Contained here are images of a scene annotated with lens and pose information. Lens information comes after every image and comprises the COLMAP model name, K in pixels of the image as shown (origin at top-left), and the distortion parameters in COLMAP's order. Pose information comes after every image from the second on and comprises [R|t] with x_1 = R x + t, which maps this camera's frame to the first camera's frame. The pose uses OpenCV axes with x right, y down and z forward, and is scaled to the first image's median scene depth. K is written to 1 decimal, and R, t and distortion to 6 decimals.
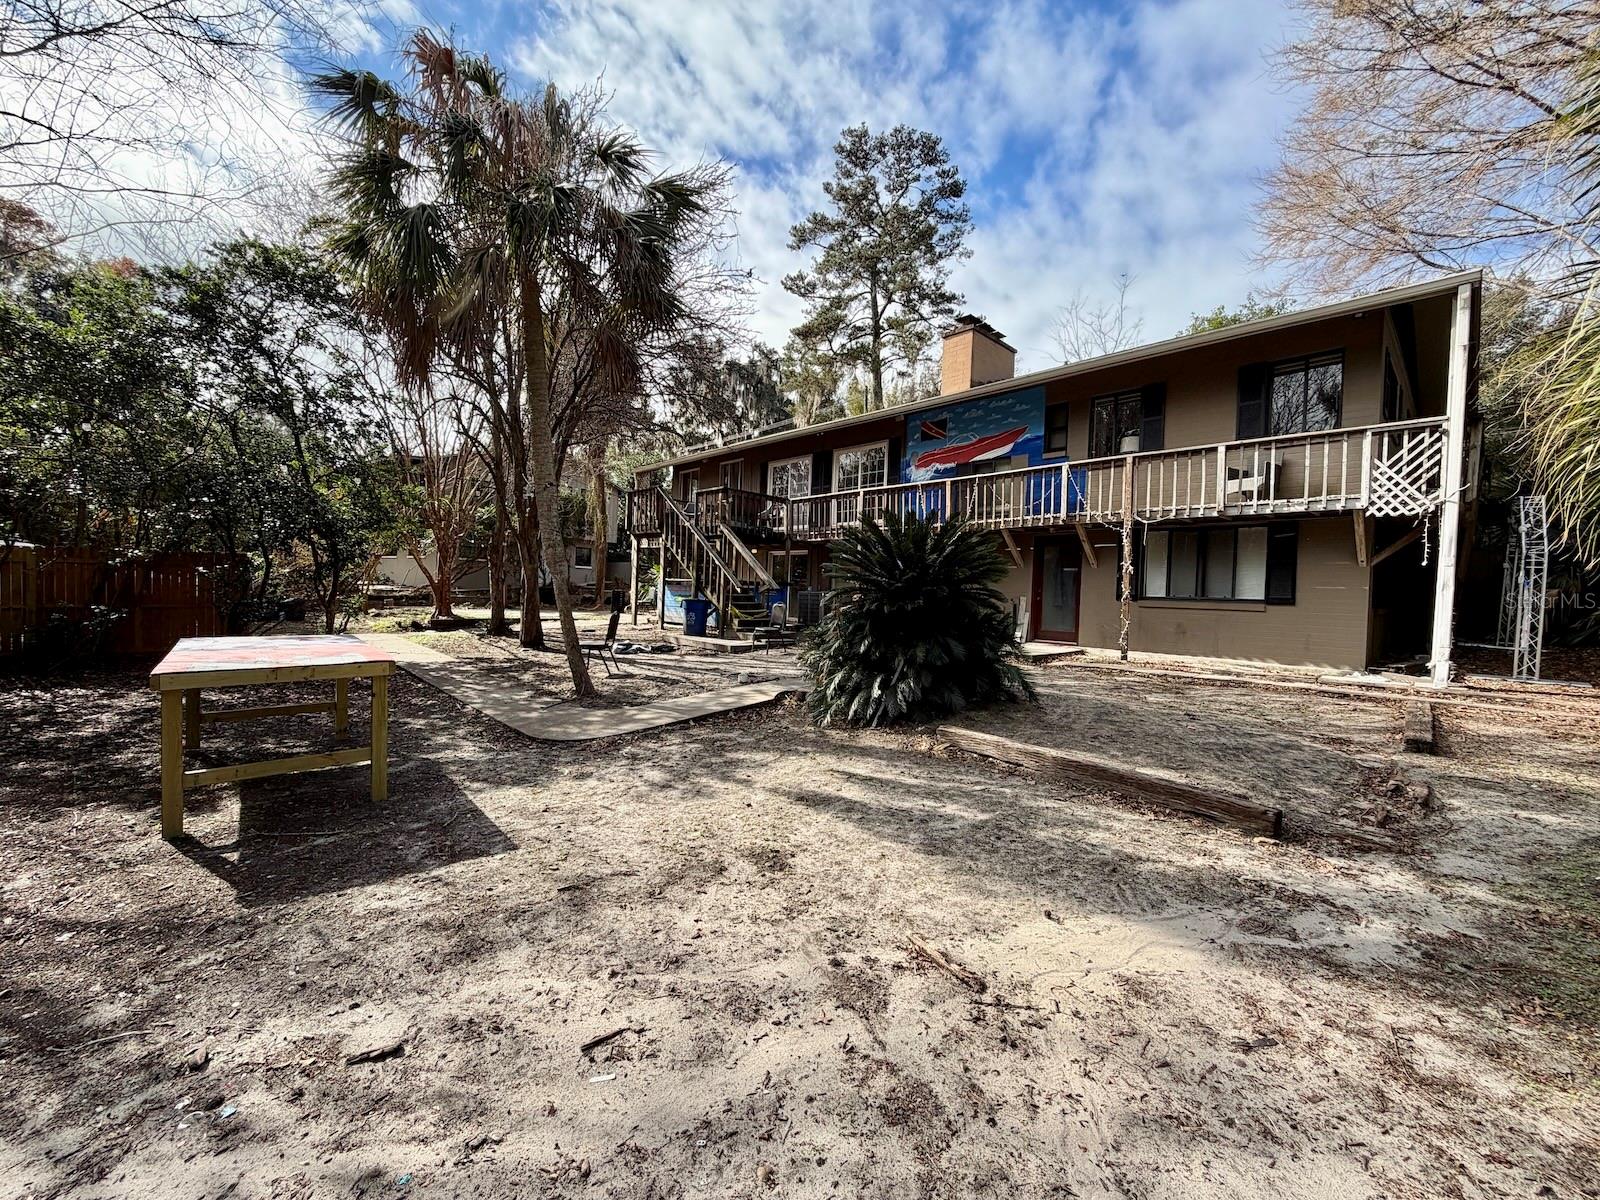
lens RADIAL K [[629.3, 0, 800.0], [0, 629.3, 600.0], [0, 0, 1]] dist [-0.001640, -0.000524]
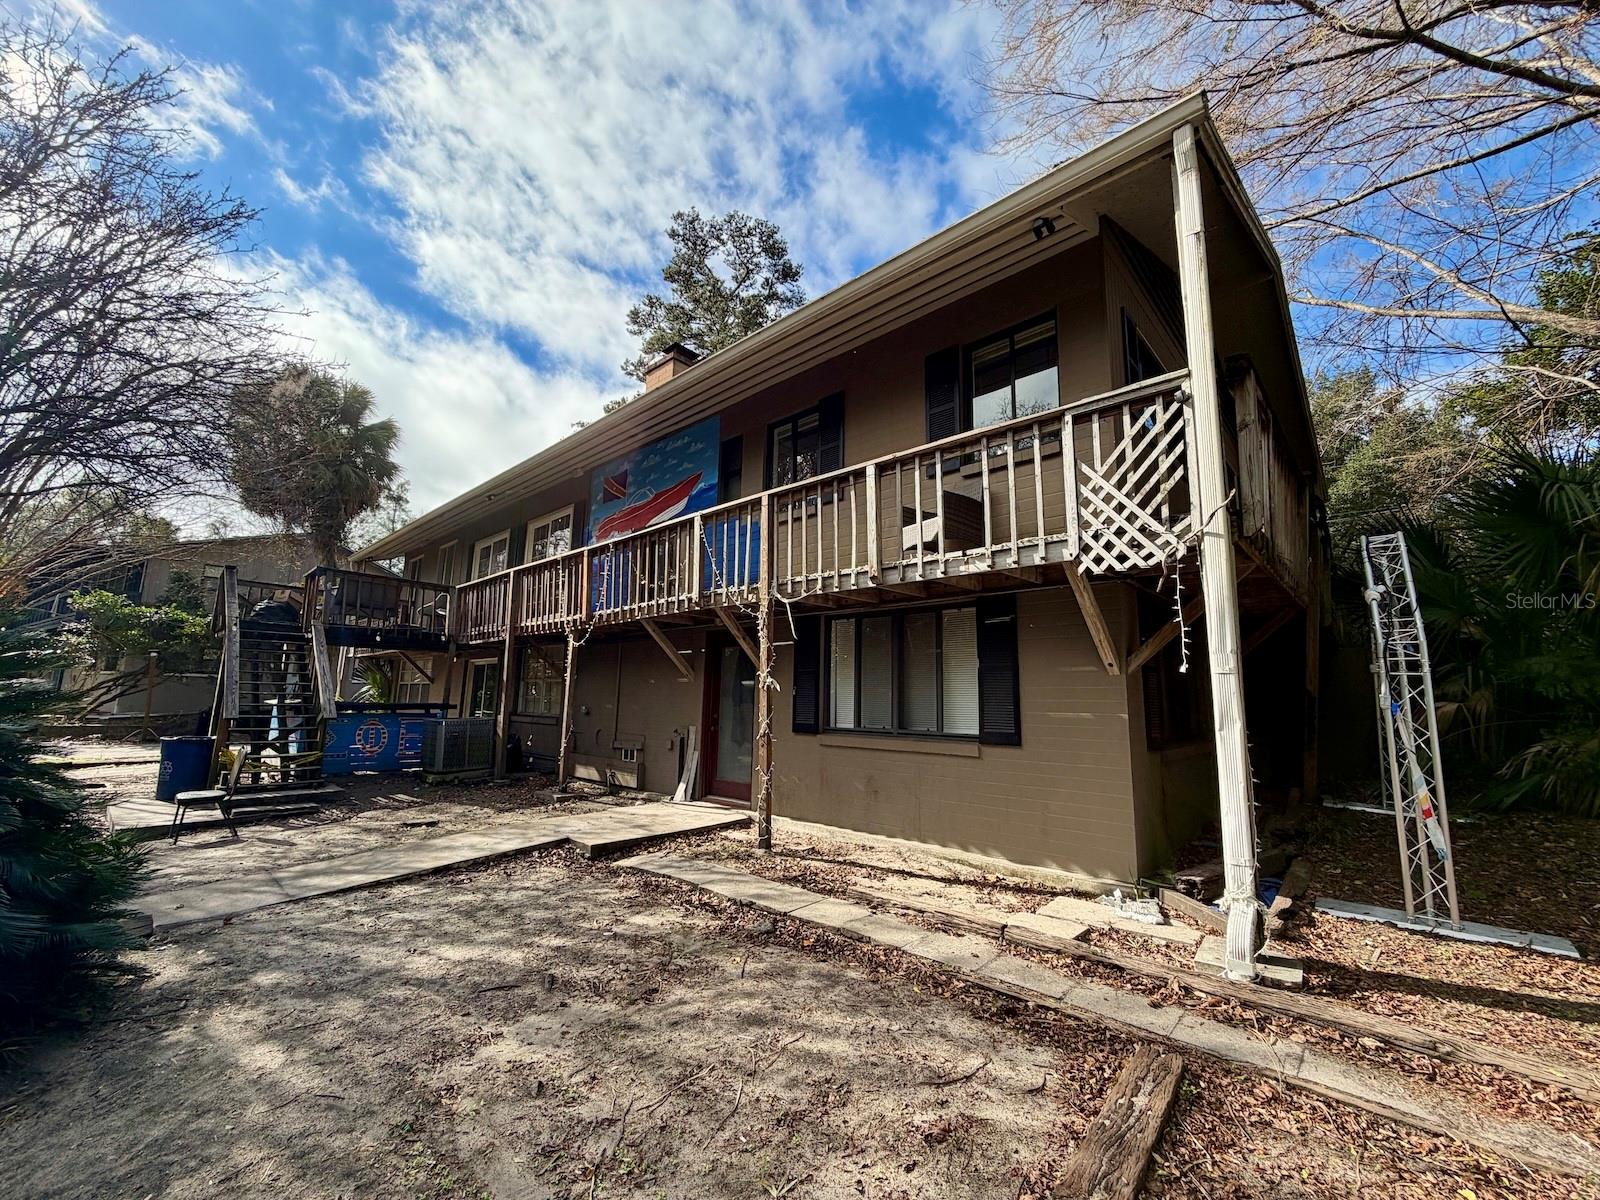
lens RADIAL K [[629.3, 0, 800.0], [0, 629.3, 600.0], [0, 0, 1]] dist [-0.001640, -0.000524]
pose [[0.996941, -0.005467, 0.077964, 0.650669], [0.018562, 0.985570, -0.168246, -0.034142], [-0.075919, 0.169179, 0.982657, 0.537332]]
